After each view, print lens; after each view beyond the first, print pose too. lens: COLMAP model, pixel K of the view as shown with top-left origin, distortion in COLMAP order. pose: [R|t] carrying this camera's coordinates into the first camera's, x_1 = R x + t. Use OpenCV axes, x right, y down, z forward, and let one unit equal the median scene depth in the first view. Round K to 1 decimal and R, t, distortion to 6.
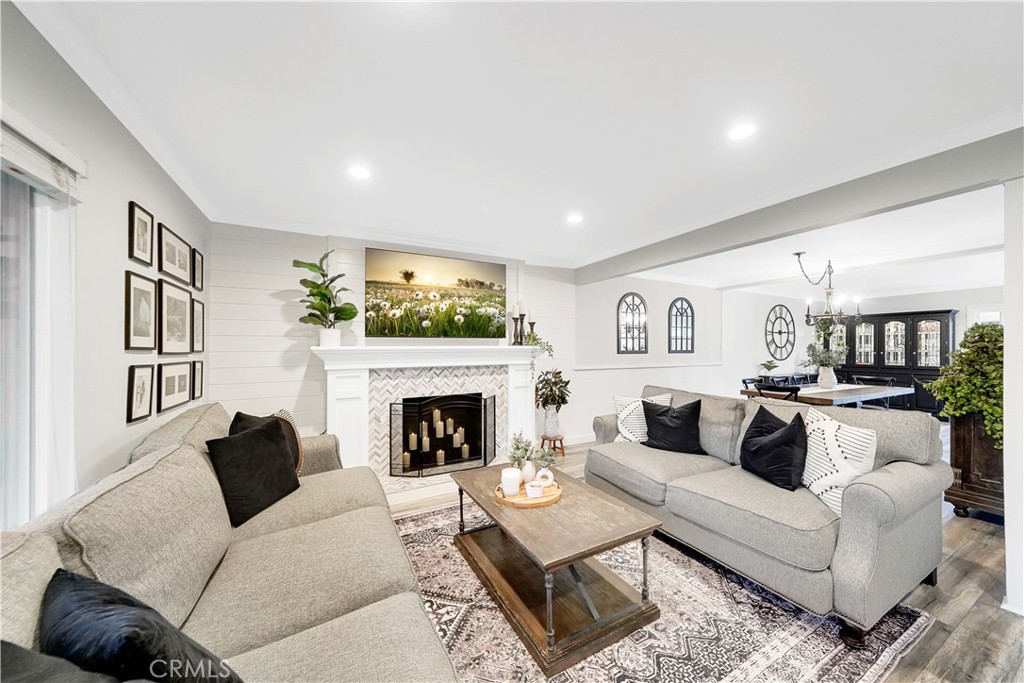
lens RADIAL K [[367.8, 0, 530.1], [0, 367.8, 346.2], [0, 0, 1]] dist [-0.000740, -0.000051]
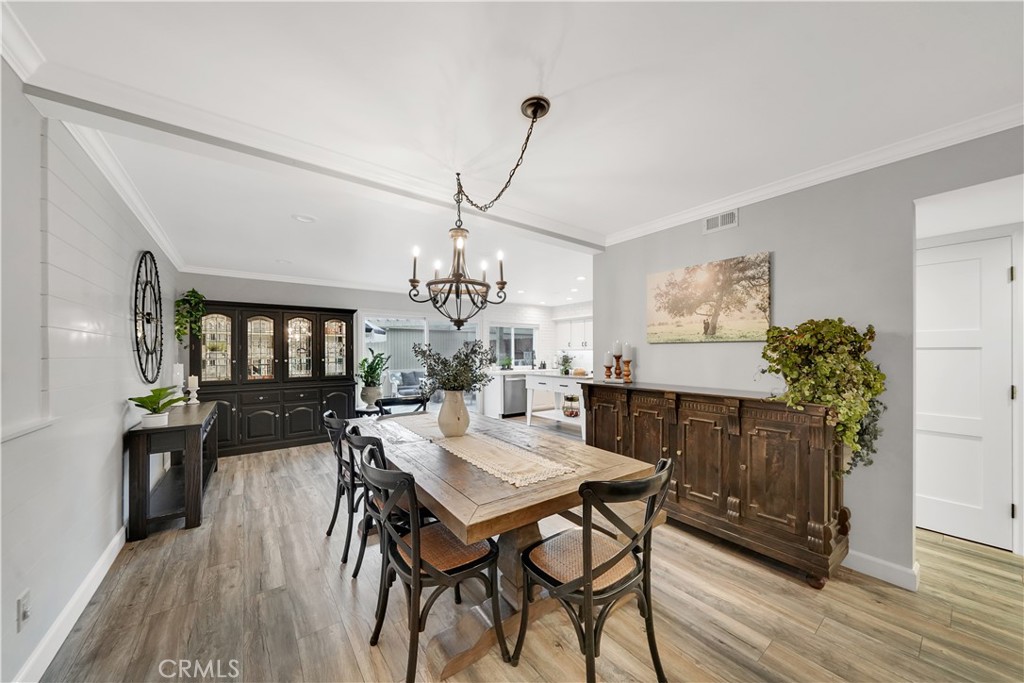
lens RADIAL K [[353.3, 0, 515.5], [0, 353.3, 352.3], [0, 0, 1]] dist [0.009258, 0.000033]
pose [[-0.135022, 0.000839, 0.990842, 0.391020], [-0.001274, 0.999999, -0.001020, 0.005211], [-0.990842, -0.001400, -0.135021, 1.144398]]
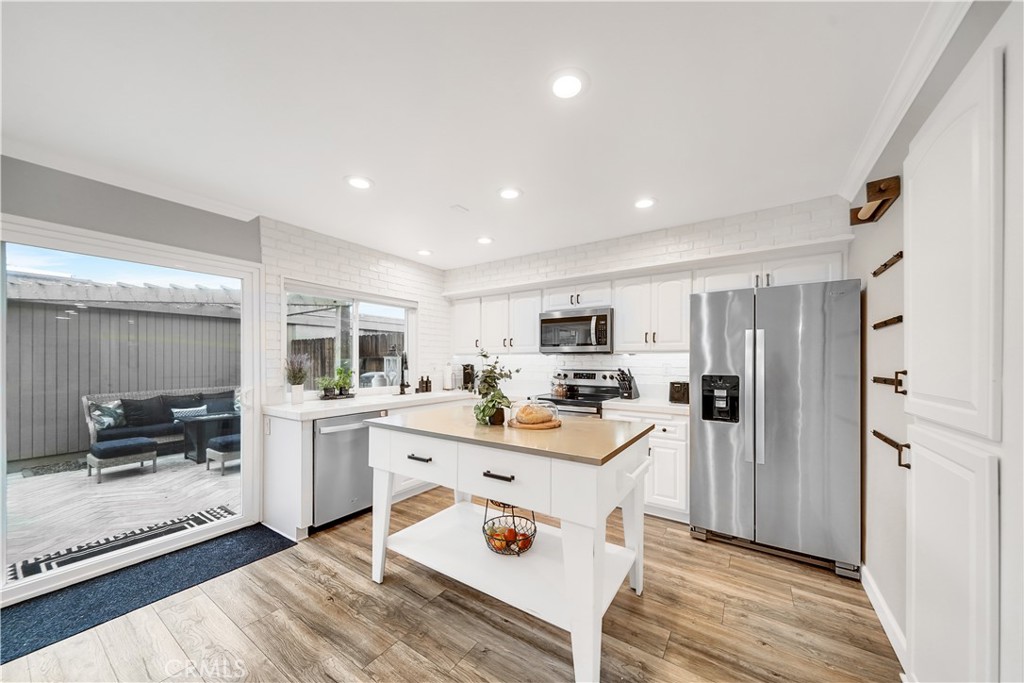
lens RADIAL K [[358.2, 0, 517.9], [0, 358.2, 360.3], [0, 0, 1]] dist [0.013894, 0.000052]
pose [[-0.447067, -0.003805, 0.894493, 1.334393], [-0.004173, 0.999989, 0.002168, 0.006063], [-0.894491, -0.002764, -0.447078, 0.936250]]
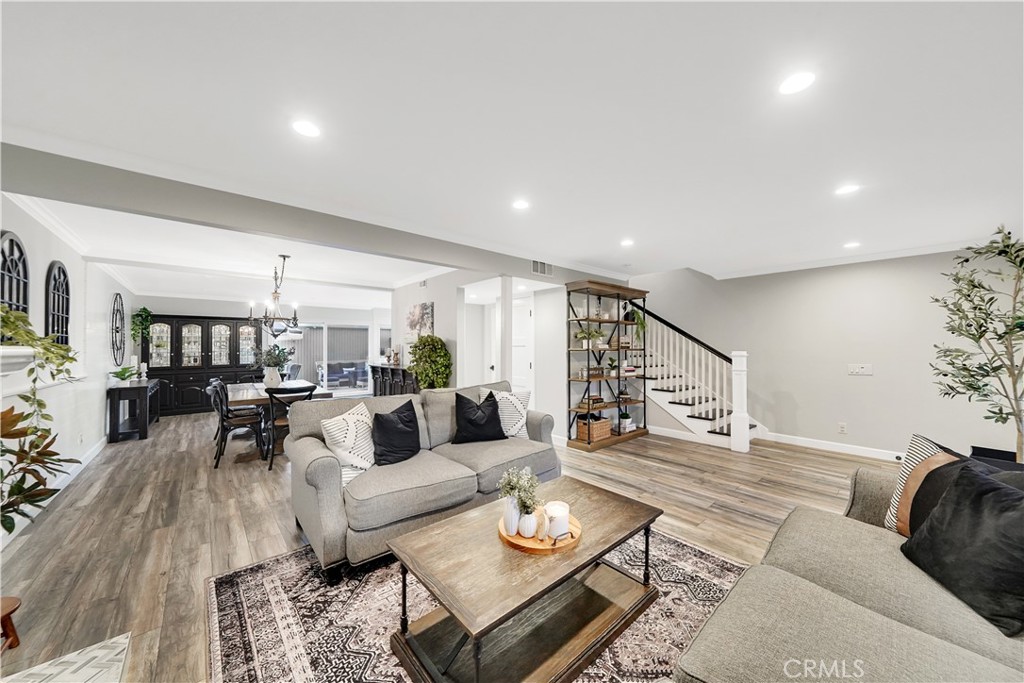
lens RADIAL K [[355.7, 0, 517.1], [0, 355.7, 342.1], [0, 0, 1]] dist [0.002128, 0.000106]
pose [[-0.206830, 0.011520, 0.978309, -0.388609], [0.000429, 0.999932, -0.011684, -0.003687], [-0.978377, -0.001997, -0.206821, 0.611521]]
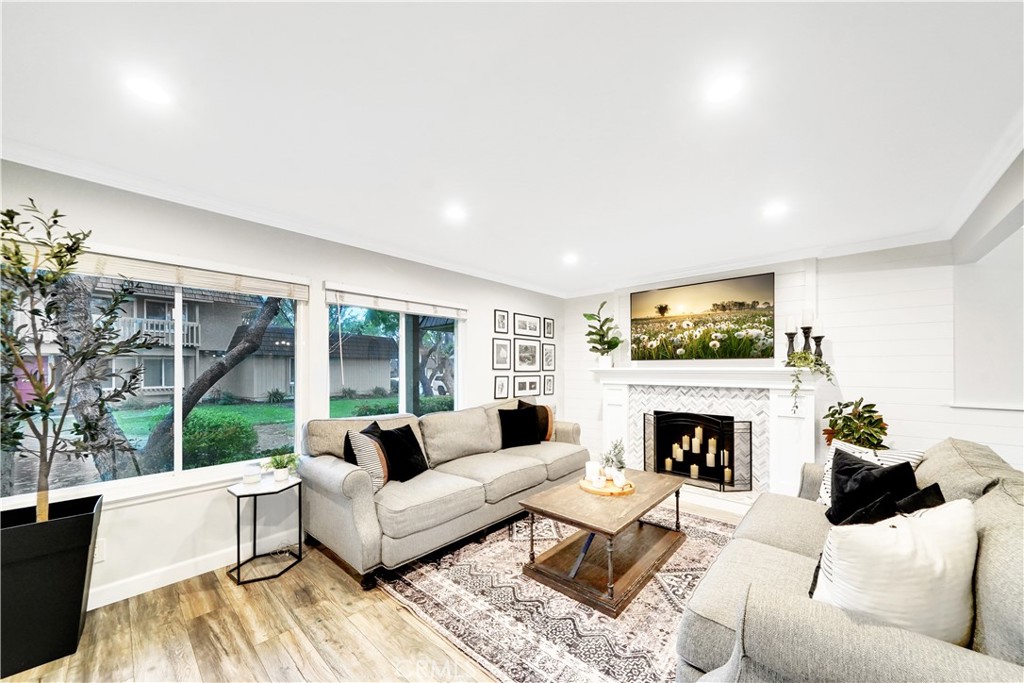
lens RADIAL K [[356.3, 0, 515.7], [0, 356.3, 363.4], [0, 0, 1]] dist [-0.000932, -0.000055]
pose [[0.311970, -0.011037, -0.950028, 0.531396], [0.003319, 0.999939, -0.010527, -0.002634], [0.950086, 0.000131, 0.311987, 0.165842]]
